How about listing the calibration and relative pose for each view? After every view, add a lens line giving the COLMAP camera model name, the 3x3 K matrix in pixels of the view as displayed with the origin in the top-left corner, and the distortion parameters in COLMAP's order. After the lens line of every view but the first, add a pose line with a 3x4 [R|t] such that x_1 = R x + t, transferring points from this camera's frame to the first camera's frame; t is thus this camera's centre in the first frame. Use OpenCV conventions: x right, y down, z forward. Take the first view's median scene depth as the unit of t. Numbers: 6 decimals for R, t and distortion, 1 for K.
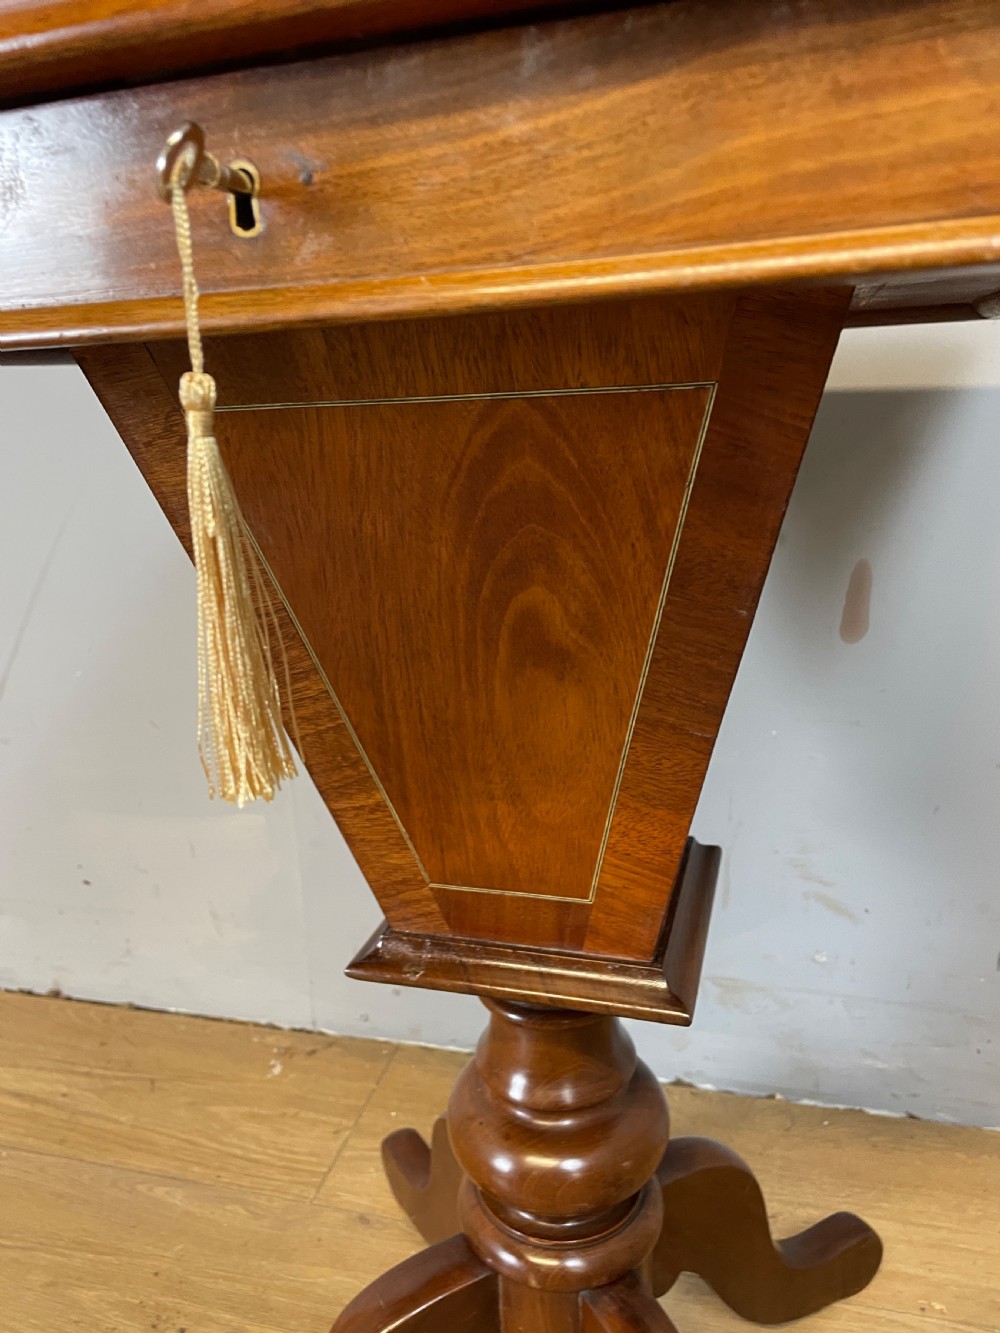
lens RADIAL K [[1018.2, 0, 489.2], [0, 1018.2, 663.1], [0, 0, 1]] dist [0.095260, -0.128106]
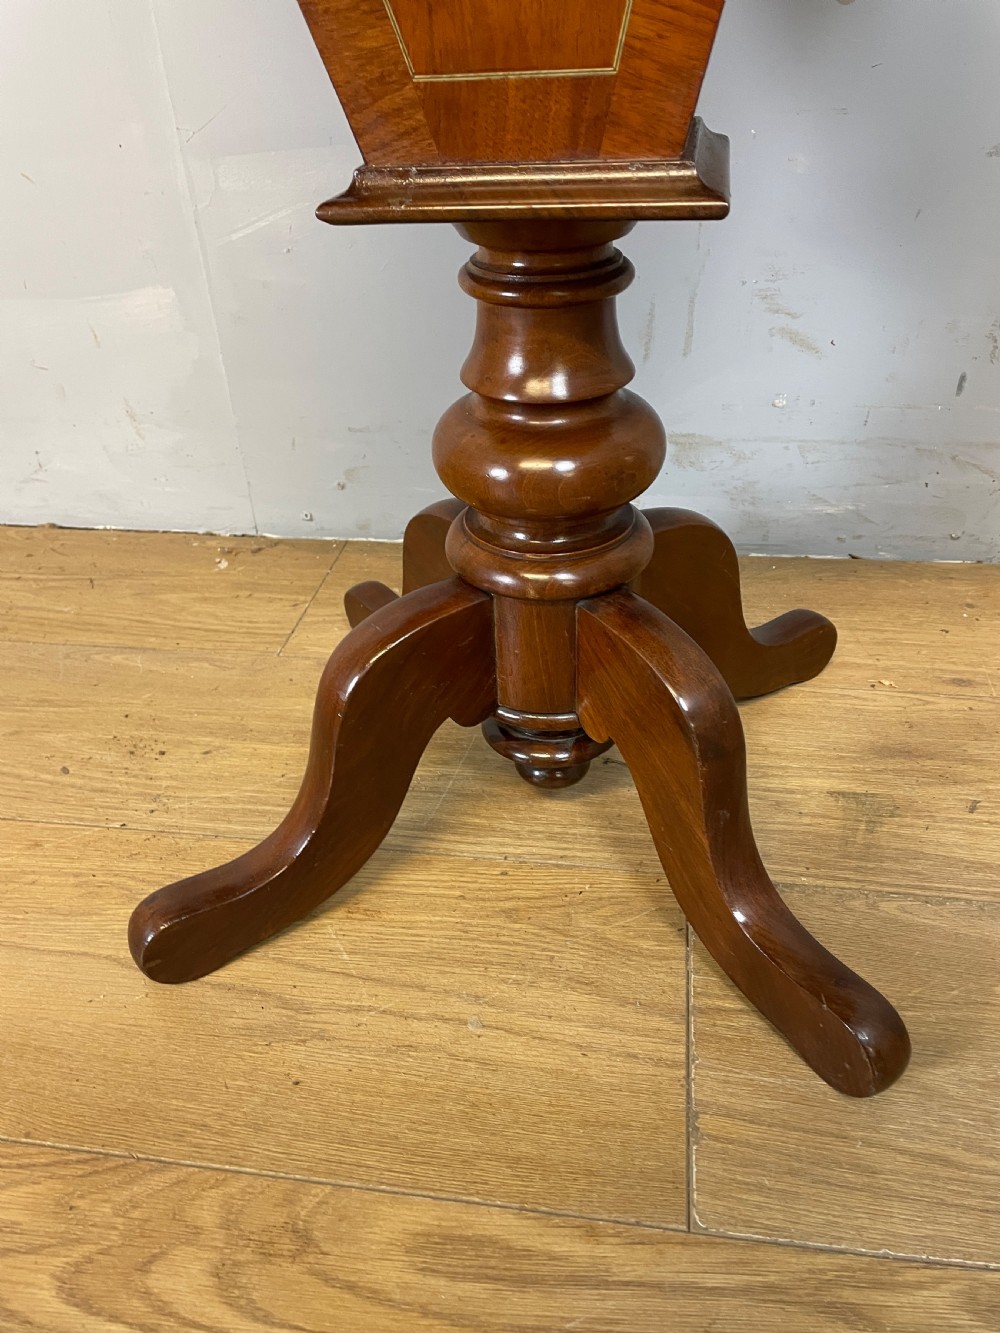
lens RADIAL K [[1018.2, 0, 504.3], [0, 1018.2, 656.8], [0, 0, 1]] dist [0.095260, -0.128106]
pose [[0.993129, -0.059060, 0.101027, -0.057961], [0.025895, 0.952812, 0.302455, 0.242904], [-0.114123, -0.297761, 0.947795, 0.040159]]
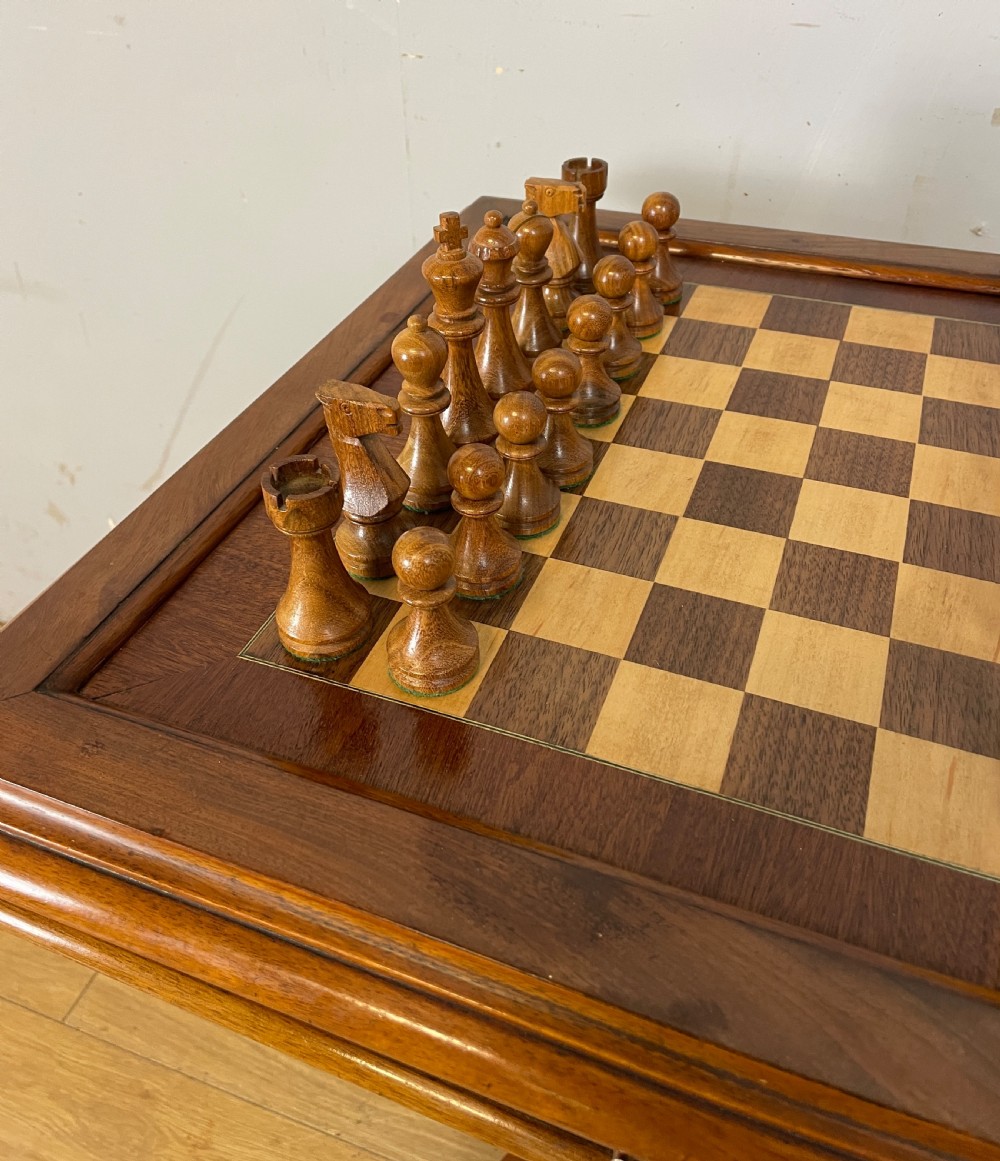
lens RADIAL K [[1026.3, 0, 481.5], [0, 1026.3, 482.7], [0, 0, 1]] dist [0.071483, -0.101501]
pose [[0.995973, 0.067421, -0.059097, -0.114411], [-0.041642, 0.931620, 0.361039, -0.459327], [0.079398, -0.357124, 0.930676, 0.042423]]
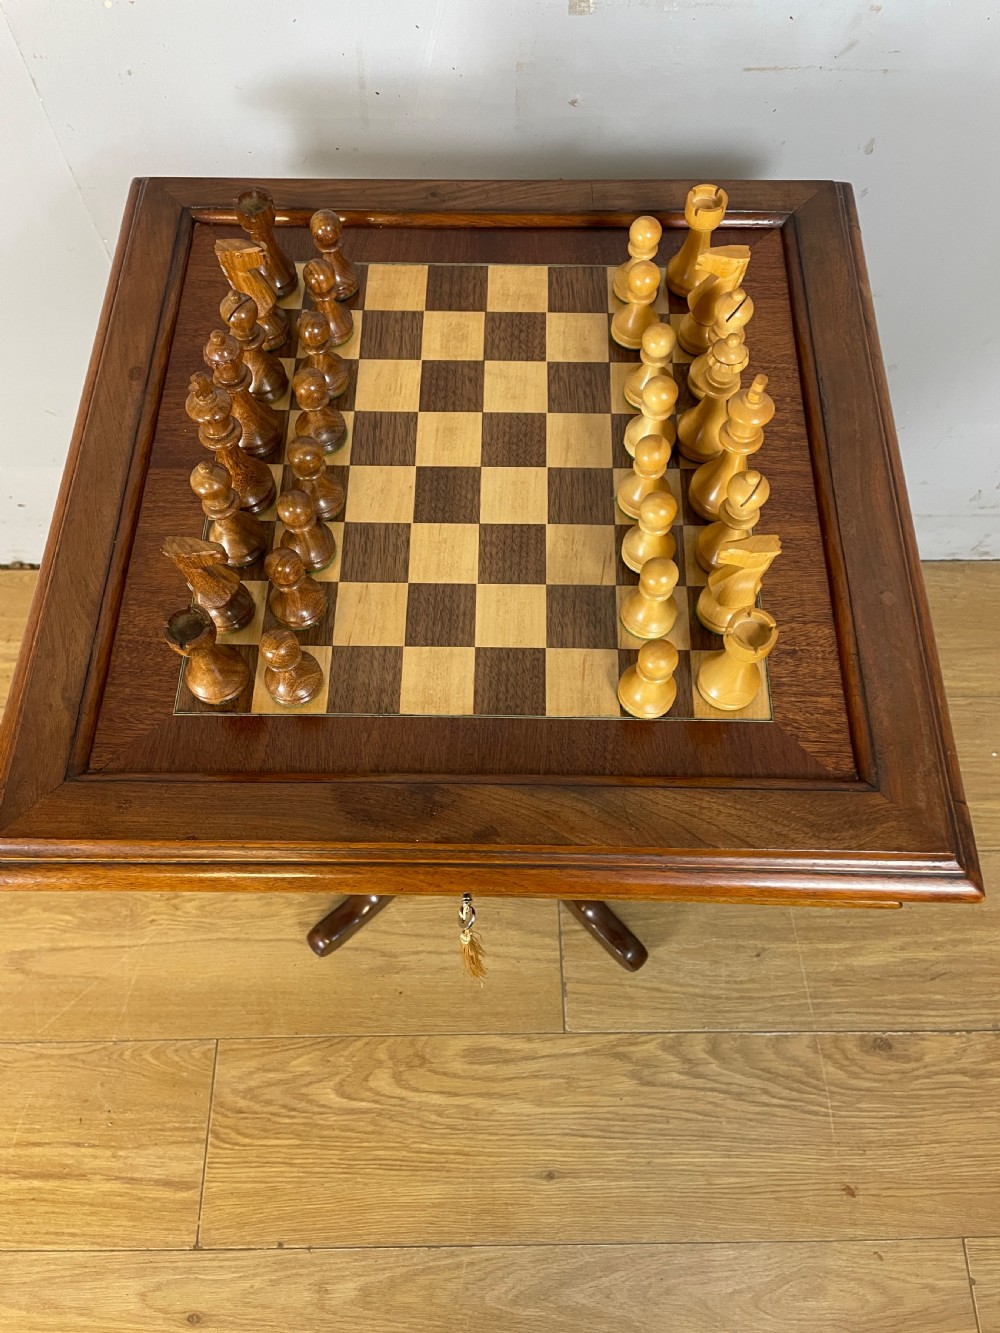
lens RADIAL K [[1018.2, 0, 493.9], [0, 1018.2, 663.0], [0, 0, 1]] dist [0.095260, -0.128106]
pose [[0.959591, -0.232177, 0.158994, -0.132763], [0.031754, 0.650746, 0.758631, -0.779274], [-0.279602, -0.722927, 0.631823, -0.062594]]
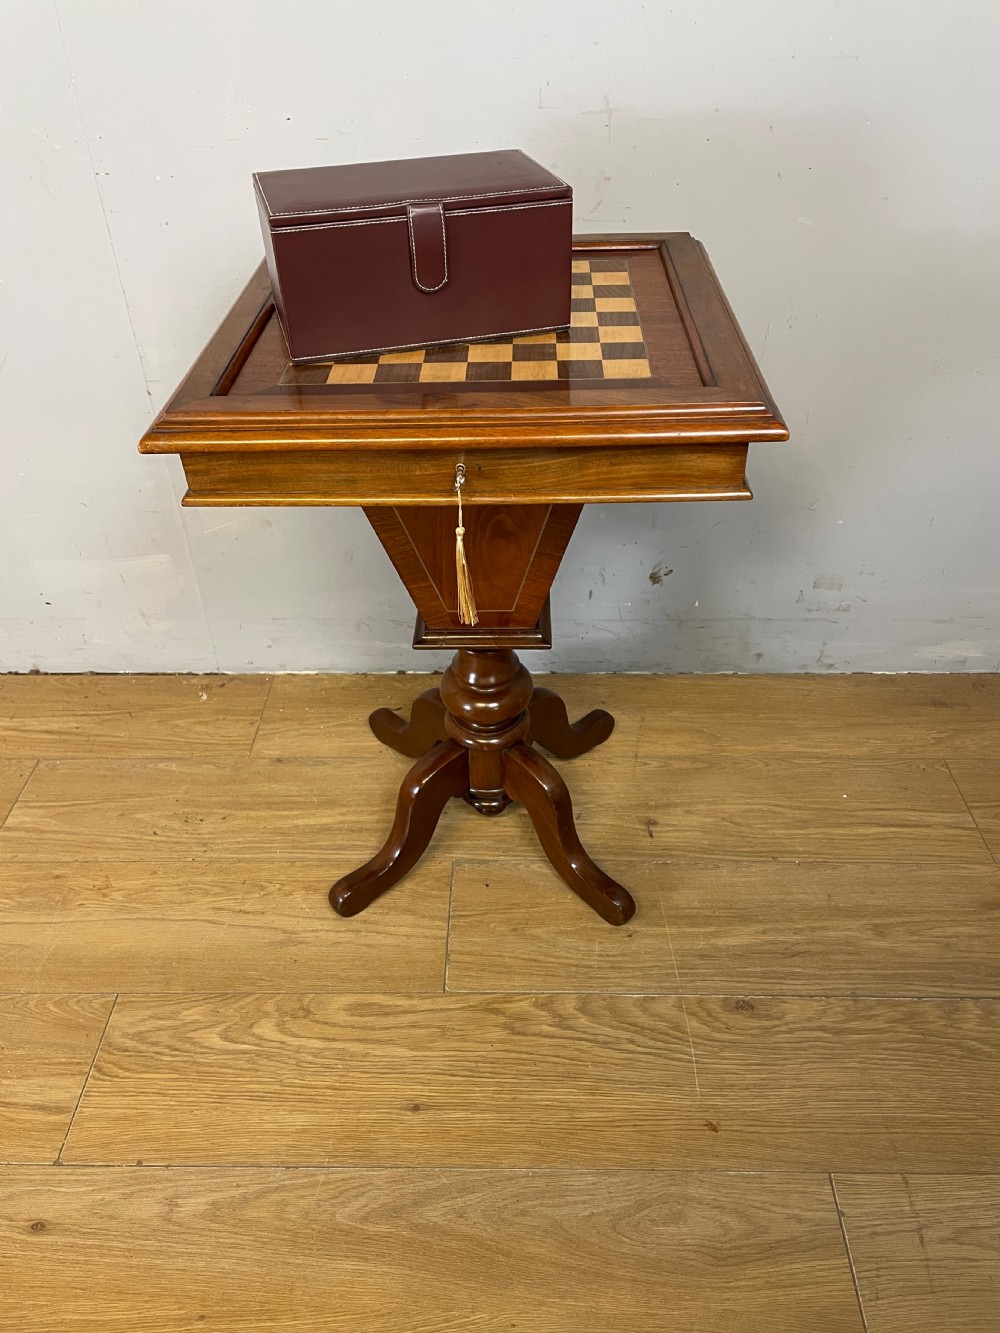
lens RADIAL K [[1018.2, 0, 504.7], [0, 1018.2, 658.9], [0, 0, 1]] dist [0.095260, -0.128106]
pose [[0.967533, -0.131621, 0.215770, -0.104651], [0.042005, 0.925567, 0.376247, -0.358979], [-0.249231, -0.354968, 0.901045, -0.801541]]
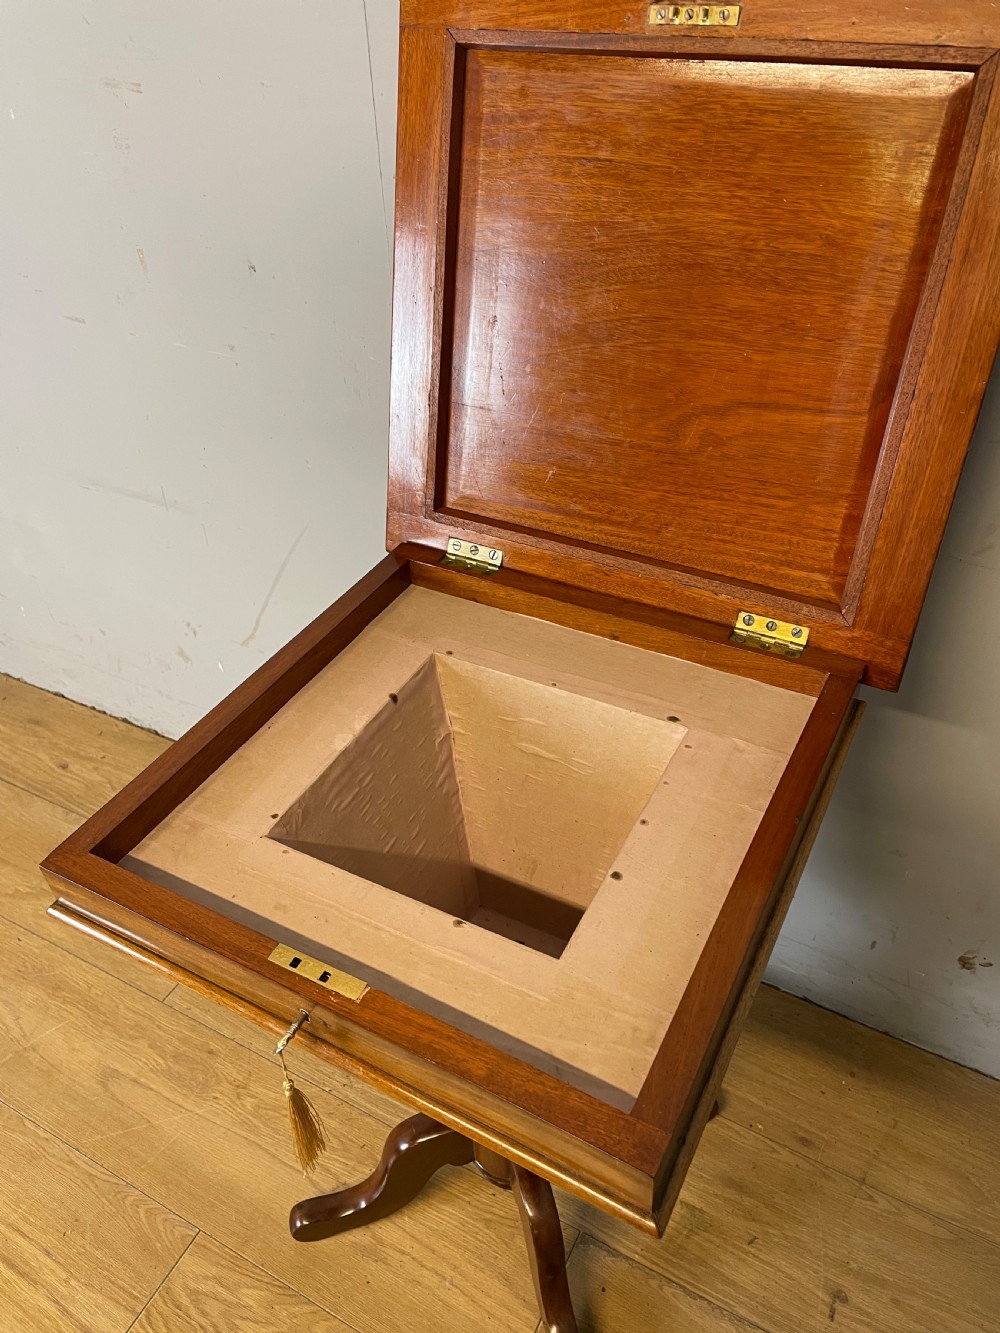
lens RADIAL K [[1018.2, 0, 486.2], [0, 1018.2, 666.9], [0, 0, 1]] dist [0.095260, -0.128106]
pose [[0.972478, 0.148826, -0.179267, 0.161927], [-0.061121, 0.905416, 0.420102, -0.743630], [0.224833, -0.397583, 0.889594, -0.346691]]
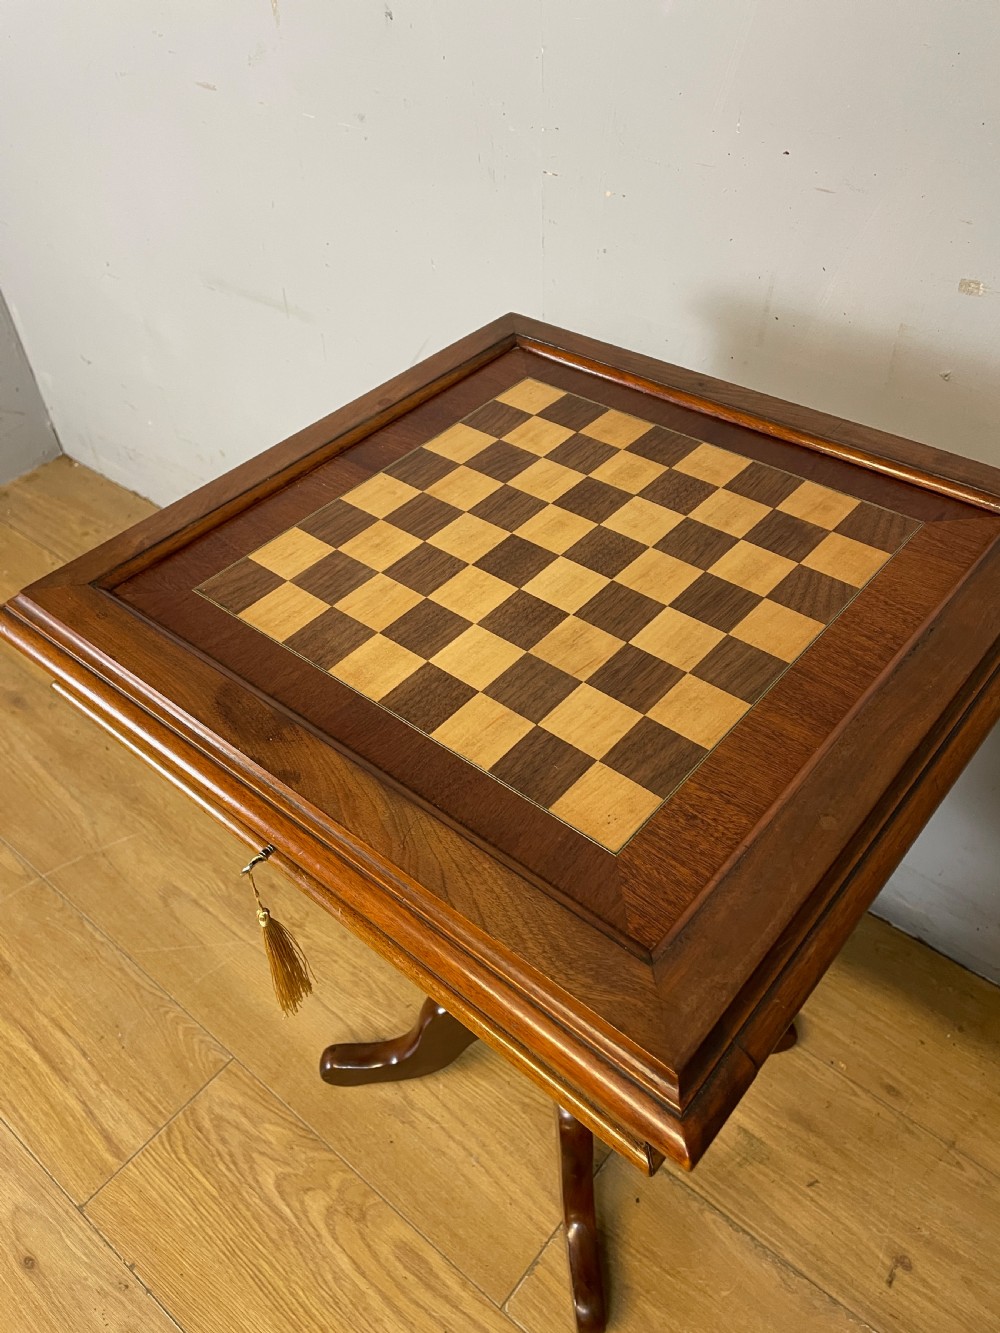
lens RADIAL K [[1018.2, 0, 488.5], [0, 1018.2, 664.9], [0, 0, 1]] dist [0.095260, -0.128106]
pose [[0.910245, 0.290152, -0.295409, 0.210224], [-0.105291, 0.852167, 0.512568, -0.603921], [0.400461, -0.435458, 0.806231, -0.215998]]
